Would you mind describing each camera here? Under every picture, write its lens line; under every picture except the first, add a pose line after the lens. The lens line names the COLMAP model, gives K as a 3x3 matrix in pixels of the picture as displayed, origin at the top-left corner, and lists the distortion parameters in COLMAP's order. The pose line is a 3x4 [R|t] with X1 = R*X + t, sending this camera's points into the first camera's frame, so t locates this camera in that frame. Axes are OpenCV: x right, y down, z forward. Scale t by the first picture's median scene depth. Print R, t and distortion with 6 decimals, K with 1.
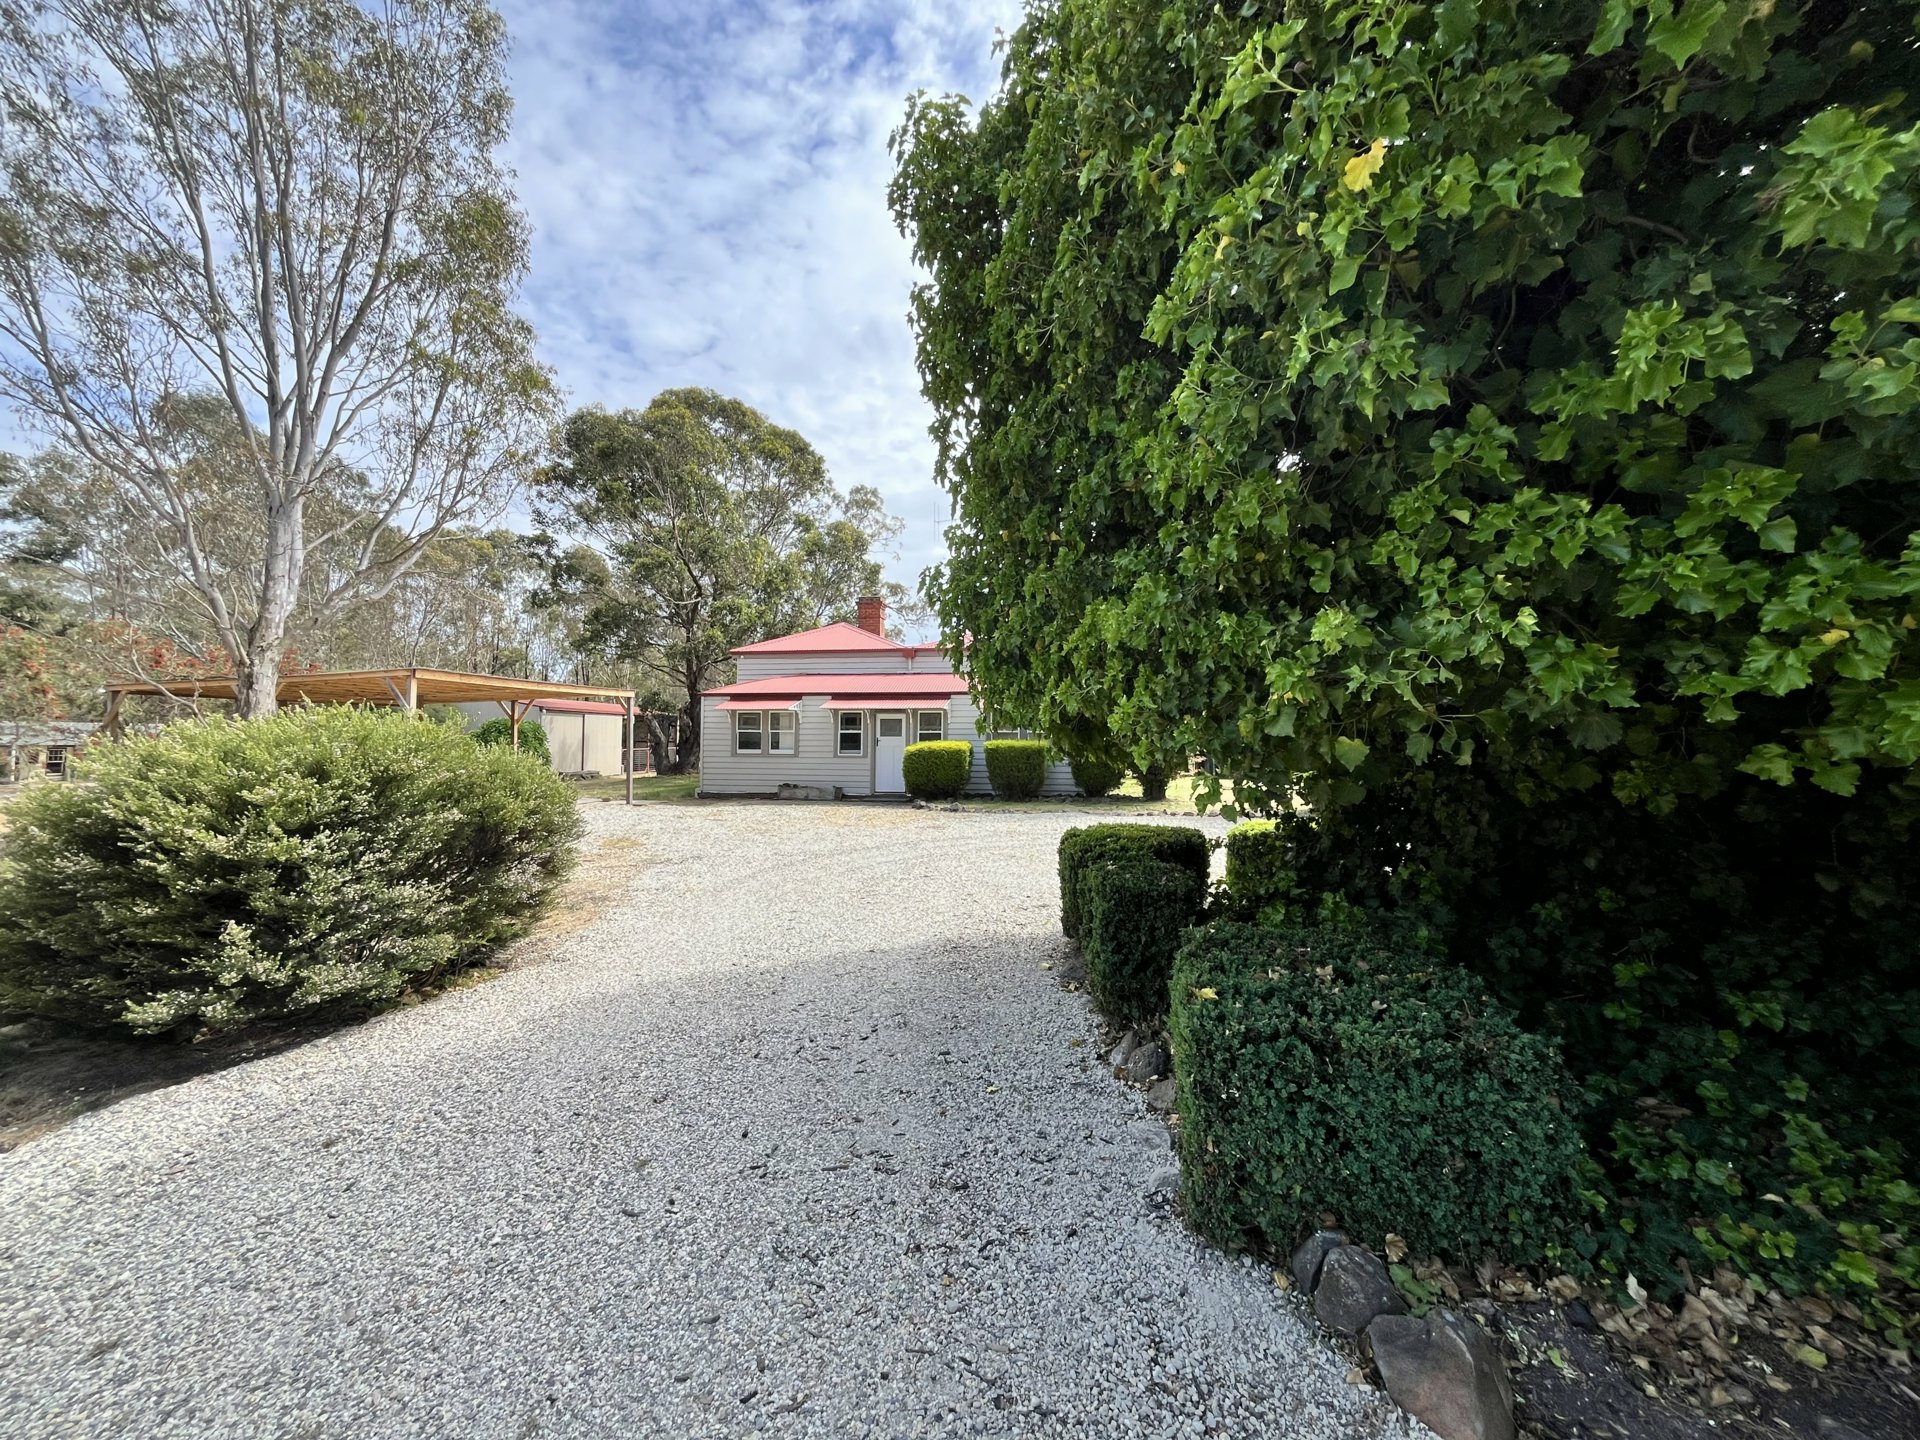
lens RADIAL K [[775.6, 0, 960.0], [0, 775.6, 720.0], [0, 0, 1]] dist [-0.000536, 0.000083]
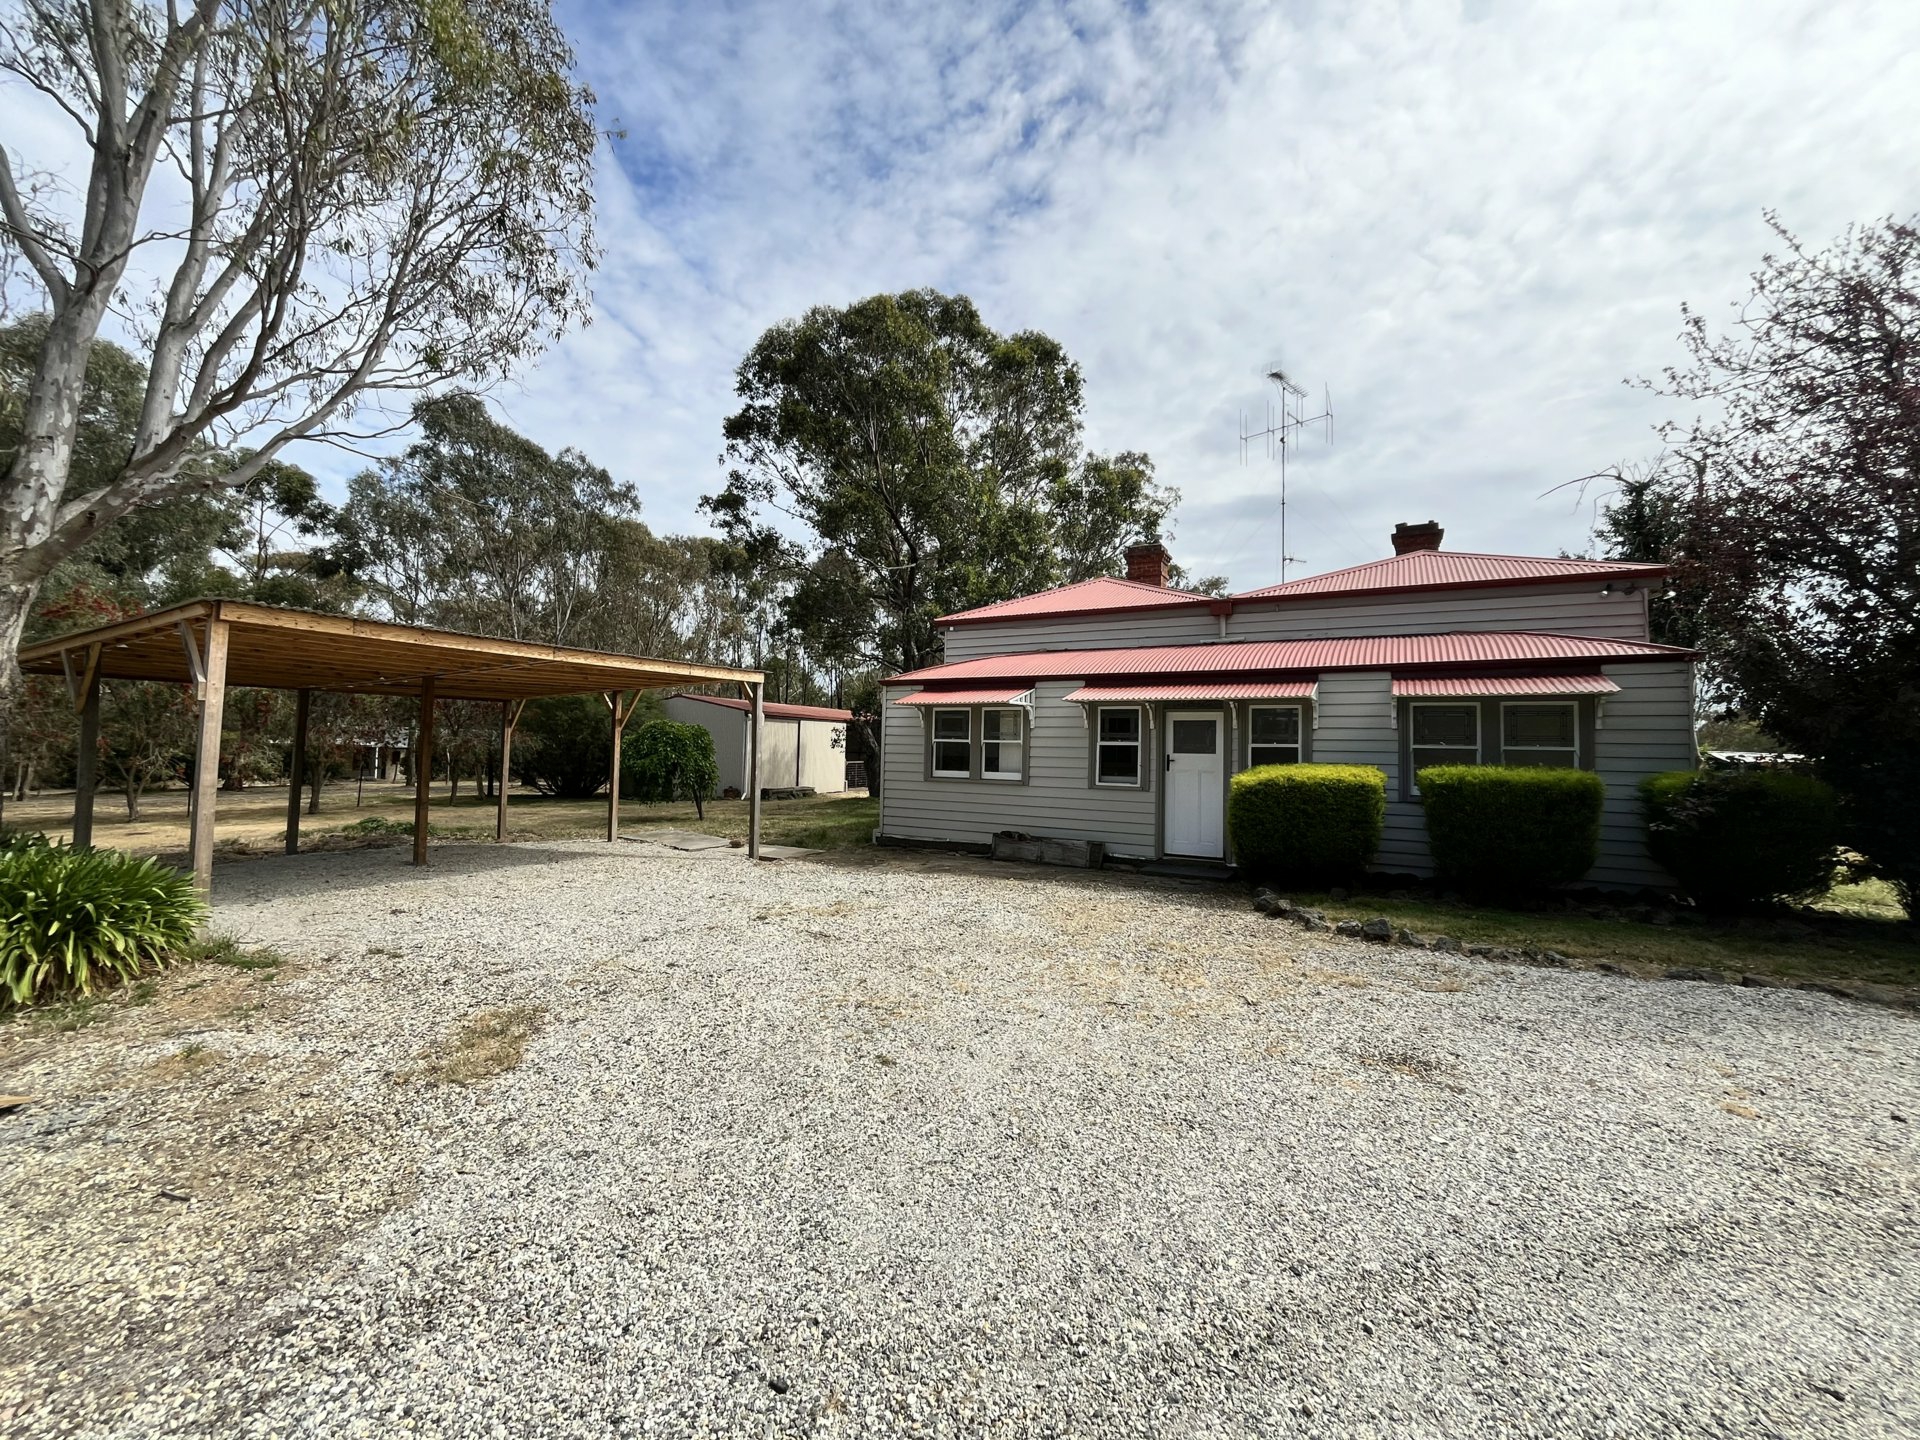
lens RADIAL K [[775.6, 0, 960.0], [0, 775.6, 720.0], [0, 0, 1]] dist [-0.000536, 0.000083]
pose [[0.944734, 0.002685, -0.327828, -0.065360], [-0.008335, 0.999840, -0.015831, 0.007858], [0.327733, 0.017688, 0.944605, 0.429907]]
